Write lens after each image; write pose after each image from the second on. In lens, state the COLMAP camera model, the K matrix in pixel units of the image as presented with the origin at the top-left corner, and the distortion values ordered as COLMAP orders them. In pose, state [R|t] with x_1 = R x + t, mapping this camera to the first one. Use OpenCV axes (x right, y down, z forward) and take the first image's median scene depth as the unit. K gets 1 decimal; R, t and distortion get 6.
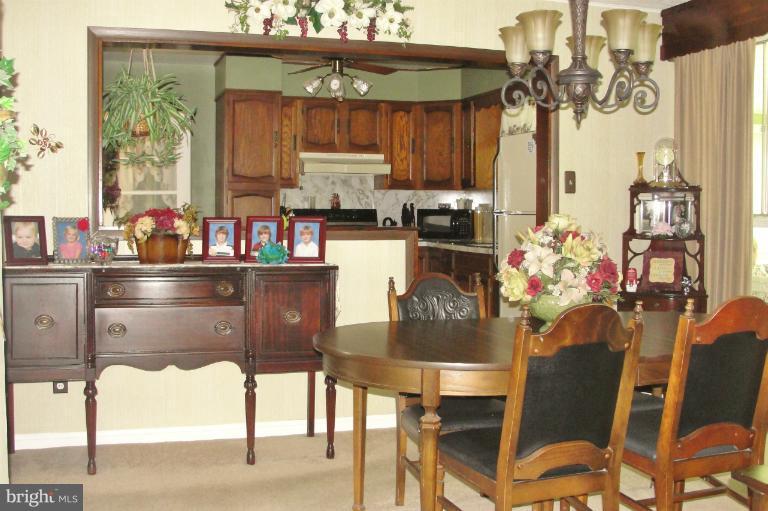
lens RADIAL K [[860.7, 0, 385.6], [0, 860.7, 252.5], [0, 0, 1]] dist [-0.187521, 0.000000]
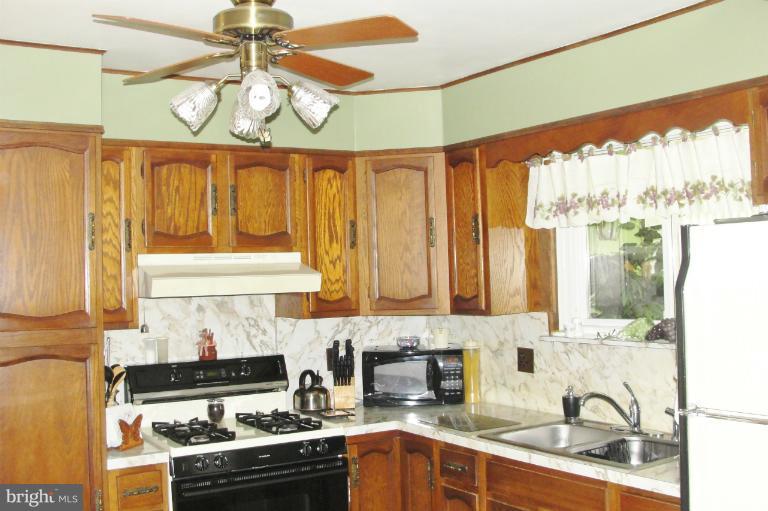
lens RADIAL K [[861.7, 0, 382.8], [0, 861.7, 256.7], [0, 0, 1]] dist [-0.160666, 0.000000]
pose [[0.969759, -0.027620, 0.242496, -0.079692], [0.044196, 0.997023, -0.063186, -0.076176], [-0.240029, 0.071992, 0.968093, 0.481223]]
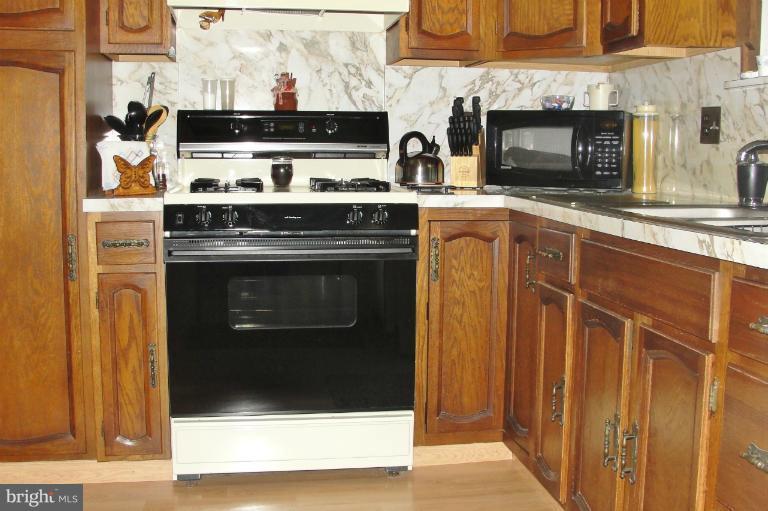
lens RADIAL K [[861.7, 0, 383.9], [0, 861.7, 255.2], [0, 0, 1]] dist [-0.160666, 0.000000]
pose [[0.987916, 0.022444, -0.153359, 0.052192], [-0.011170, 0.997197, 0.073983, -0.013241], [0.154590, -0.071376, 0.985397, 0.610458]]
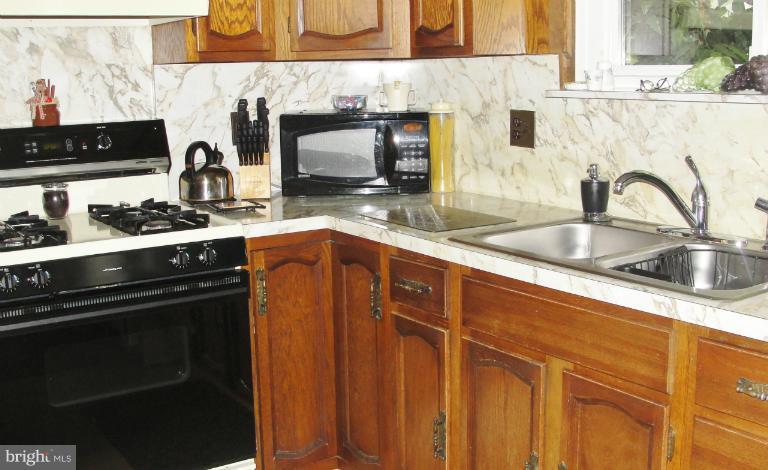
lens RADIAL K [[910.3, 0, 380.6], [0, 910.3, 233.1], [0, 0, 1]] dist [-0.157111, 0.000000]
pose [[0.961753, -0.069647, 0.264917, -0.026945], [0.035231, 0.990555, 0.132516, -0.051044], [-0.271644, -0.118114, 0.955122, 0.628054]]
